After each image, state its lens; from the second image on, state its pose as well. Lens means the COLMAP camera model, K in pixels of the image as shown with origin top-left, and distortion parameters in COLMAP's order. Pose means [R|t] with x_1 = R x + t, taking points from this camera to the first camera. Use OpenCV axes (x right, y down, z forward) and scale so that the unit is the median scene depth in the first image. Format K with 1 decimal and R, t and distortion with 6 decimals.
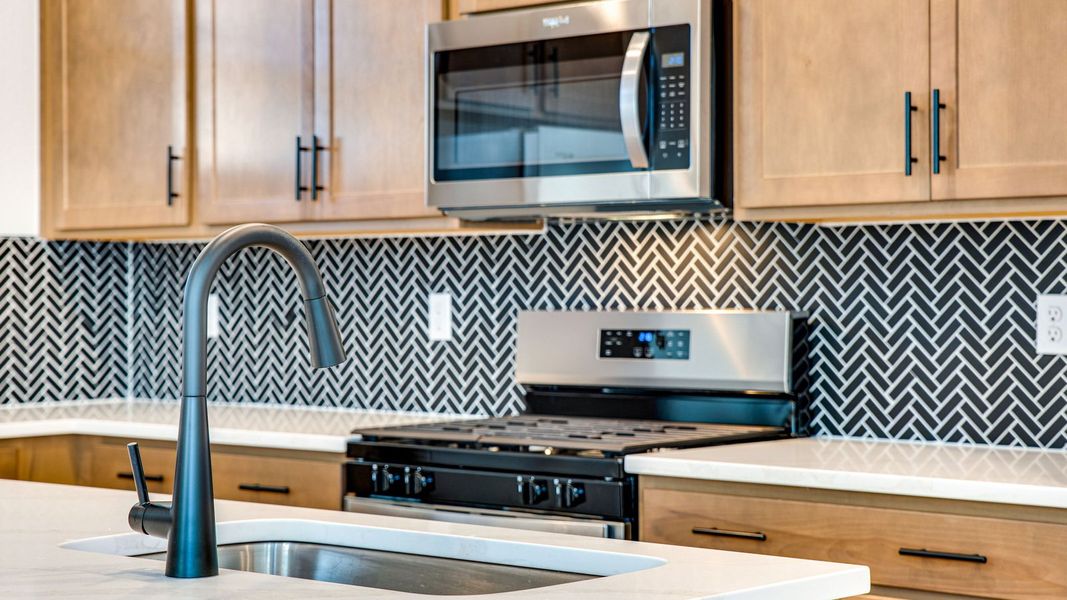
lens RADIAL K [[2049.2, 0, 541.7], [0, 2049.2, 291.6], [0, 0, 1]] dist [0.154588, 0.000000]
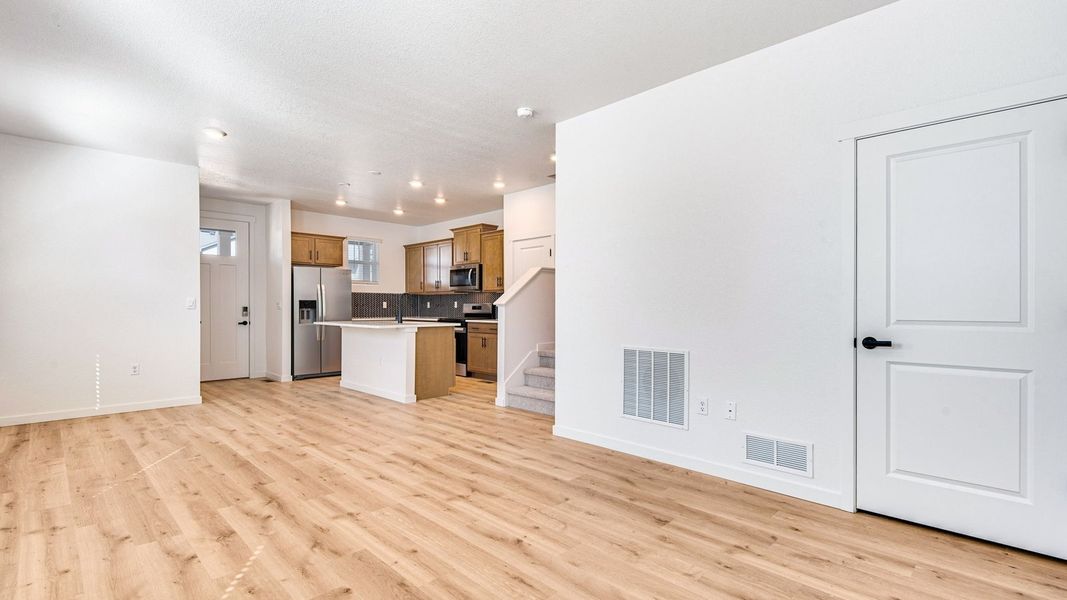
lens RADIAL K [[486.7, 0, 539.0], [0, 486.7, 307.5], [0, 0, 1]] dist [0.012435, -0.010109]
pose [[0.999211, 0.006506, -0.039167, 0.362064], [-0.006647, 0.999972, -0.003449, 0.029486], [0.039144, 0.003706, 0.999227, -0.842466]]
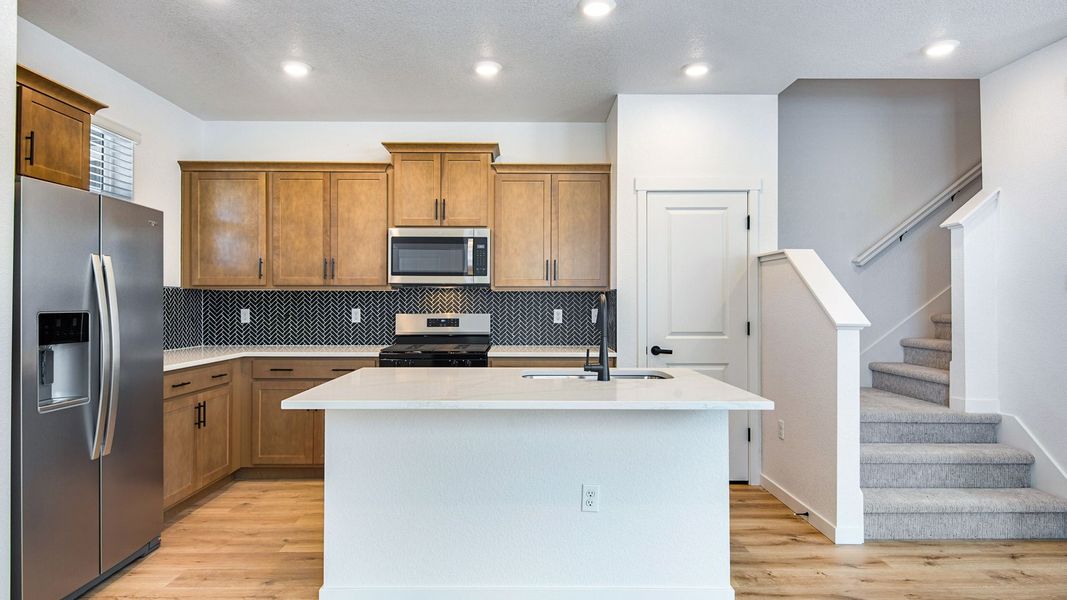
lens RADIAL K [[600.4, 0, 533.9], [0, 600.4, 295.5], [0, 0, 1]] dist [0.010980, -0.008942]
pose [[0.738678, 0.015548, 0.673880, -0.548112], [-0.003231, 0.999804, -0.019526, -0.002203], [-0.674051, 0.012246, 0.738583, 0.116499]]
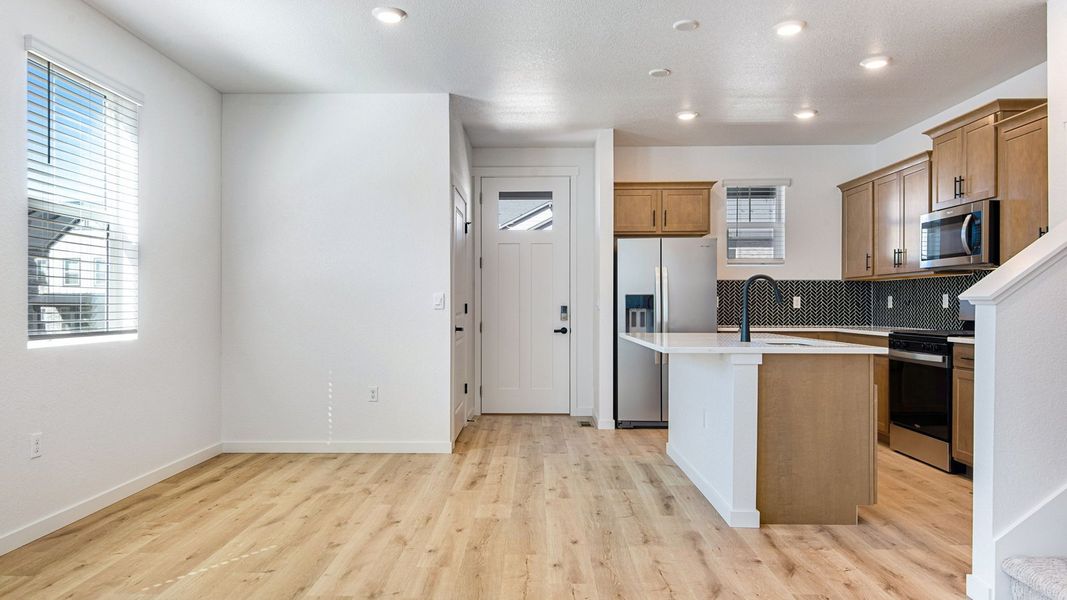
lens RADIAL K [[692.3, 0, 521.0], [0, 692.3, 304.5], [0, 0, 1]] dist [0.023699, -0.008734]
pose [[0.645896, 0.004055, -0.763415, 0.415867], [-0.006240, 0.999981, 0.000032, 0.025090], [0.763400, 0.004743, 0.645909, -0.286667]]
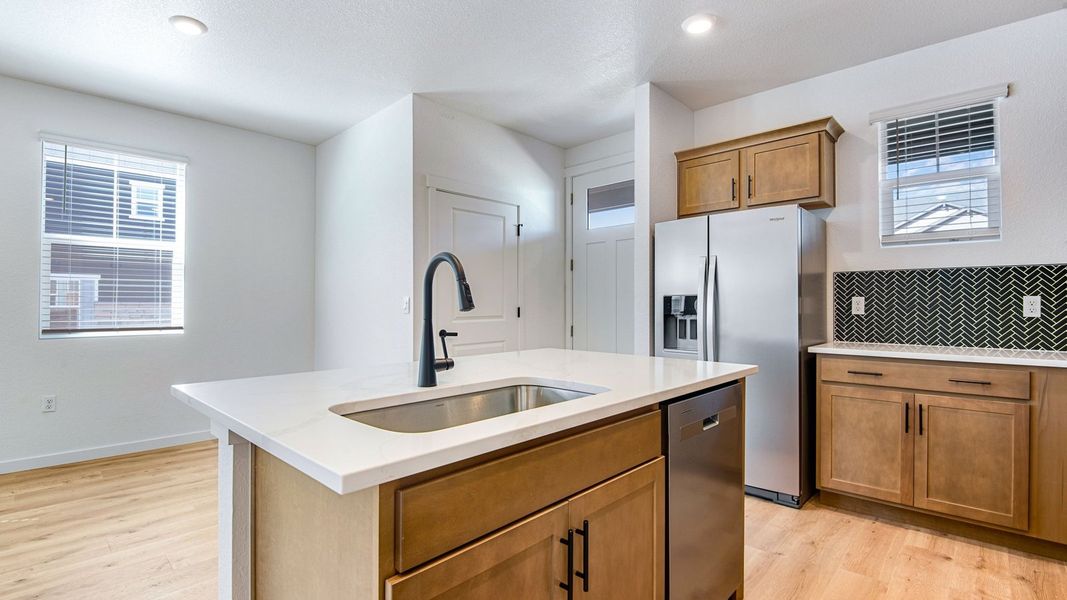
lens RADIAL K [[498.4, 0, 522.8], [0, 498.4, 303.6], [0, 0, 1]] dist [-0.000606, -0.000957]
pose [[-0.056688, -0.001793, -0.998390, 0.251337], [-0.005493, 0.999984, -0.001484, 0.017465], [0.998377, 0.005400, -0.056697, 0.607310]]
